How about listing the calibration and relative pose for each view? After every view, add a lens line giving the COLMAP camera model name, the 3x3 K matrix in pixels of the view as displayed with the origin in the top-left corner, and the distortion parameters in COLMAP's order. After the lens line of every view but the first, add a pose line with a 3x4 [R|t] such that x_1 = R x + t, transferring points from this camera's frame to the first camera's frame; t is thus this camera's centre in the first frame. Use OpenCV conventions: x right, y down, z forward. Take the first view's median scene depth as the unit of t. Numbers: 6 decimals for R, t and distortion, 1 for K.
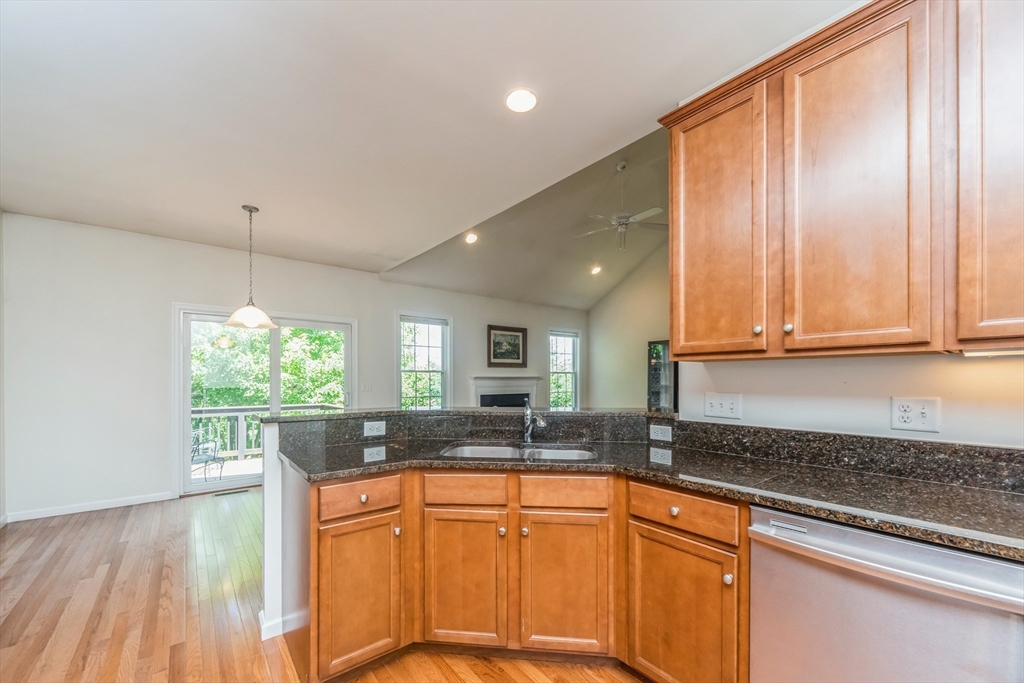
lens RADIAL K [[398.2, 0, 498.0], [0, 398.2, 381.8], [0, 0, 1]] dist [0.013120, -0.000093]
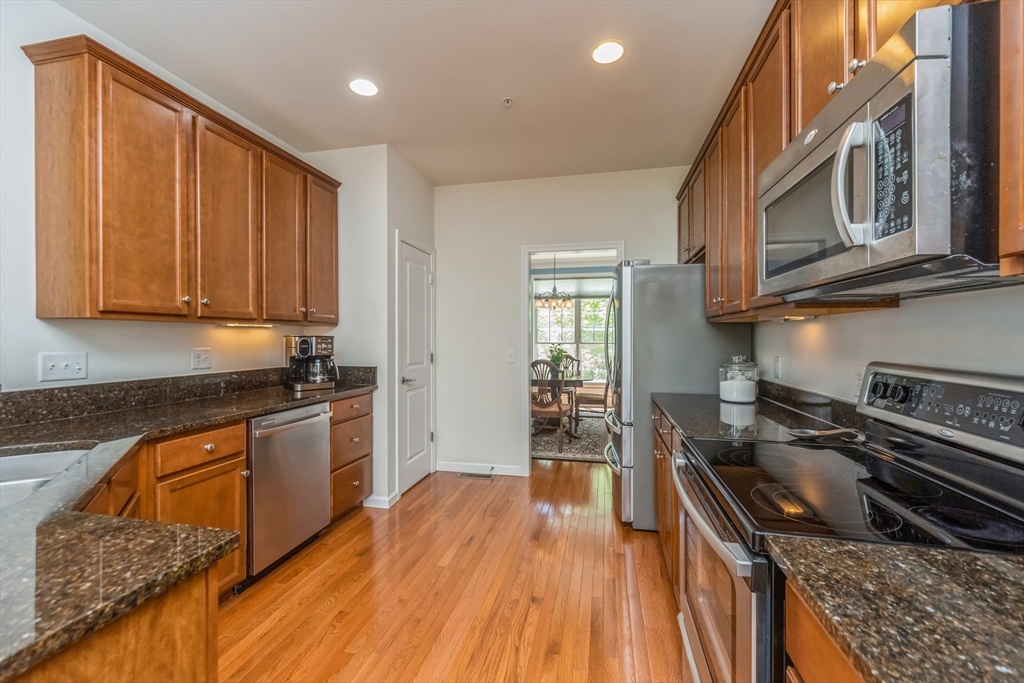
lens RADIAL K [[432.6, 0, 506.9], [0, 432.6, 337.8], [0, 0, 1]] dist [-0.006692, 0.000757]
pose [[-0.625472, -0.000686, 0.780247, -0.615701], [0.007594, 0.999947, 0.006967, -0.004725], [-0.780210, 0.010282, -0.625433, 0.607784]]
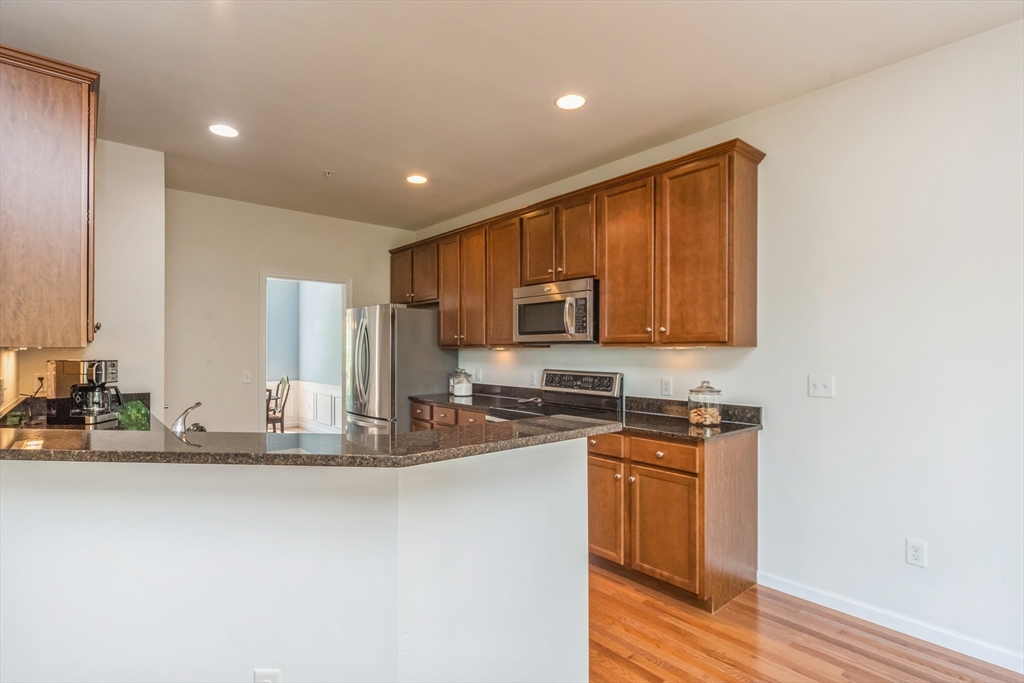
lens RADIAL K [[513.9, 0, 513.8], [0, 513.9, 348.2], [0, 0, 1]] dist [-0.001970, -0.000133]
pose [[-0.999267, -0.000654, -0.038277, -0.329444], [-0.000777, 0.999995, 0.003188, -0.037929], [0.038275, 0.003215, -0.999262, 1.510528]]
